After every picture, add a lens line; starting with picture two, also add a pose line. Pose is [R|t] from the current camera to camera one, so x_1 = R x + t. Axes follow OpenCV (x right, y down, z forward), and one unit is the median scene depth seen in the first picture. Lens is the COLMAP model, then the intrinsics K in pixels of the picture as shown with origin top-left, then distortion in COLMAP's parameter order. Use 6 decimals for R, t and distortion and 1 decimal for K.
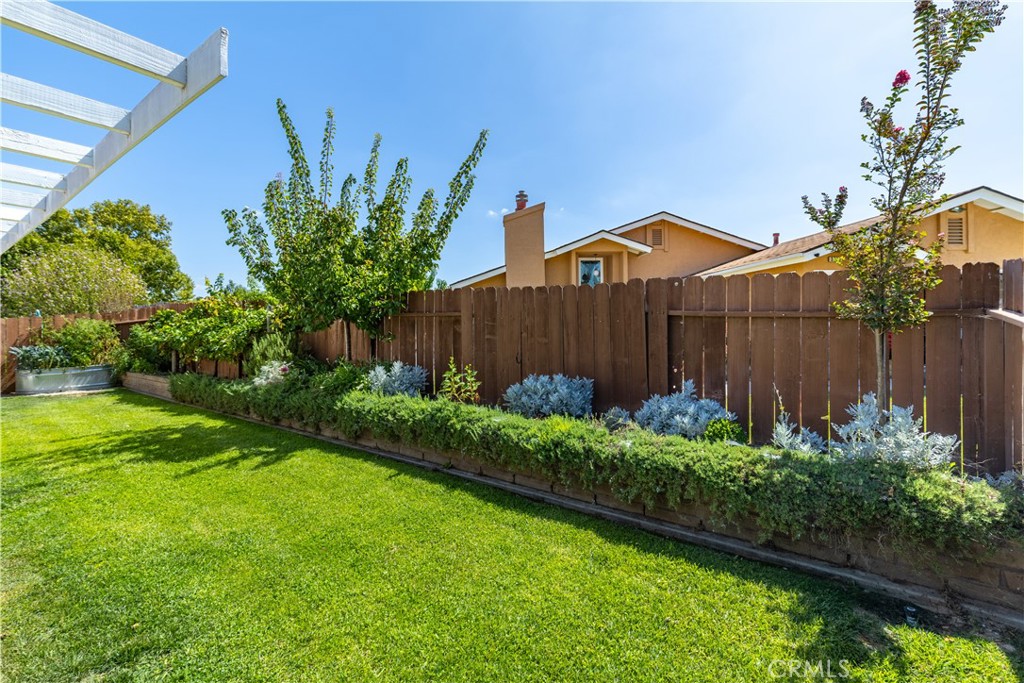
lens RADIAL K [[458.6, 0, 509.1], [0, 458.6, 338.8], [0, 0, 1]] dist [-0.008526, -0.000207]
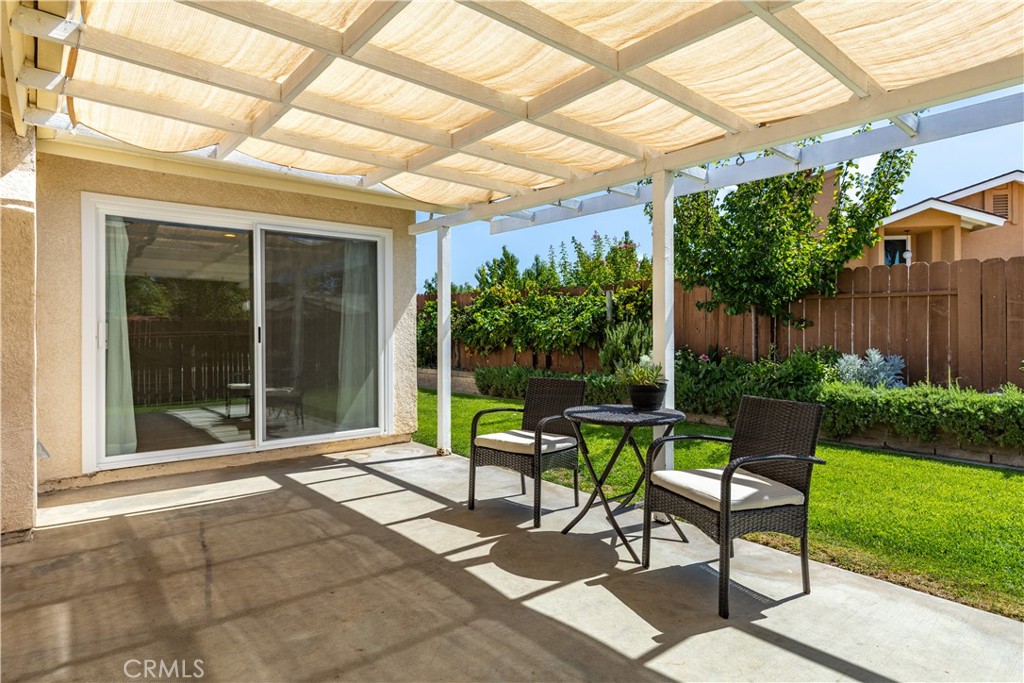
lens RADIAL K [[555.1, 0, 499.9], [0, 555.1, 335.6], [0, 0, 1]] dist [0.004267, -0.000682]
pose [[0.967381, 0.007969, -0.253202, -0.421905], [-0.014127, 0.999647, -0.022509, 0.038032], [0.252933, 0.025352, 0.967152, -0.113410]]
